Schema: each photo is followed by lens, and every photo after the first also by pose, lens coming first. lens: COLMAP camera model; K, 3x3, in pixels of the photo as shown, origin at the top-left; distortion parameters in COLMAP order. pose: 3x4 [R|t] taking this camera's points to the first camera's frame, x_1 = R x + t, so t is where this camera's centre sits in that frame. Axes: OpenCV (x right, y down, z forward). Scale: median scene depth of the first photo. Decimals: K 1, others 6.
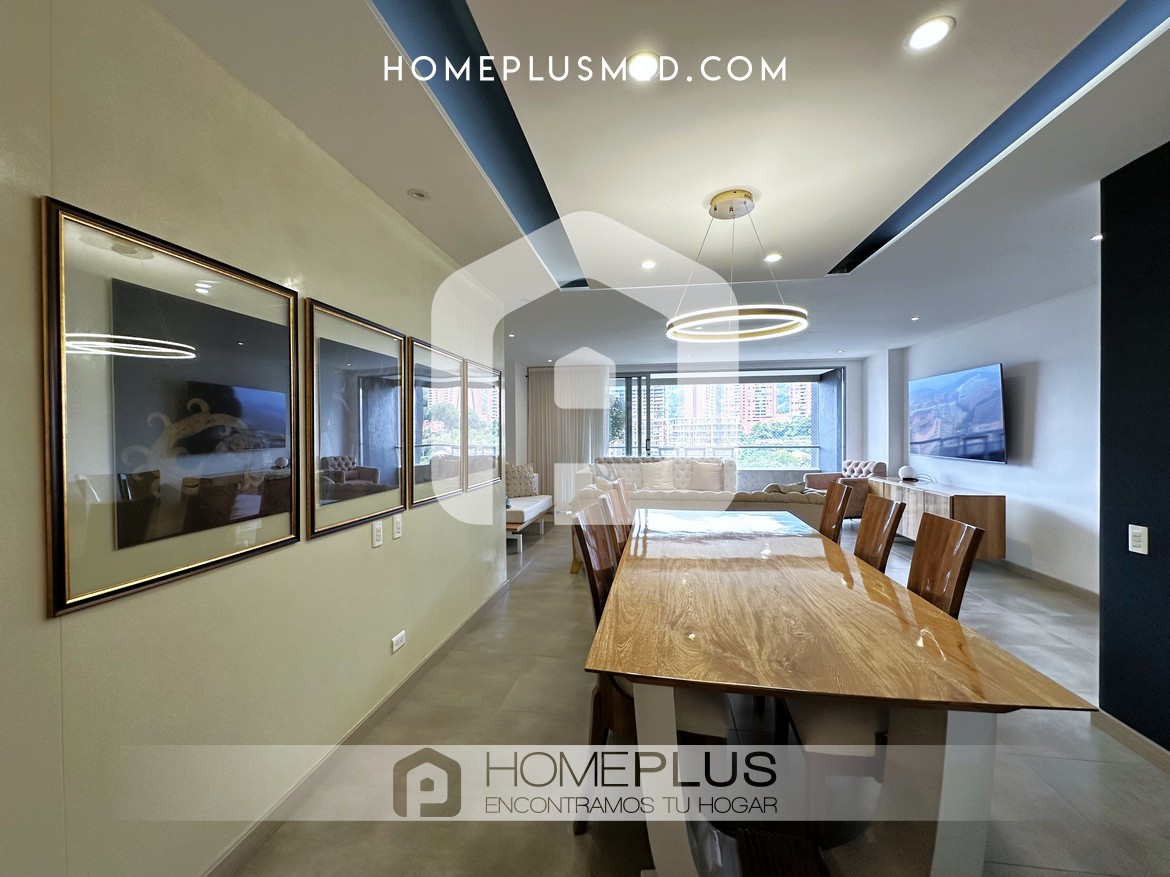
lens RADIAL K [[466.8, 0, 586.4], [0, 466.8, 436.9], [0, 0, 1]] dist [-0.008508, 0.000670]
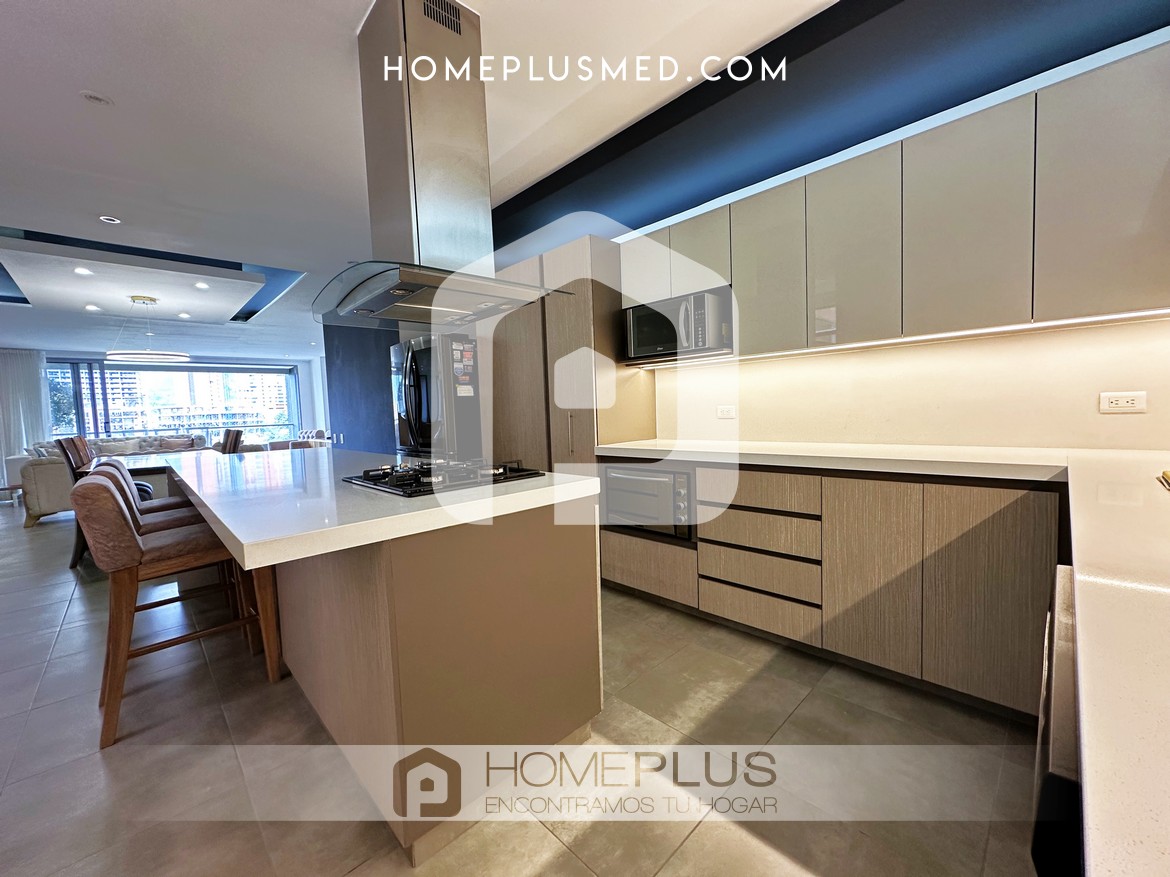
lens RADIAL K [[466.8, 0, 587.5], [0, 466.8, 436.4], [0, 0, 1]] dist [-0.008508, 0.000670]
pose [[0.599291, -0.063965, 0.797972, -0.059123], [0.041737, 0.997944, 0.048649, 0.032704], [-0.799443, 0.004150, 0.600728, -0.541036]]
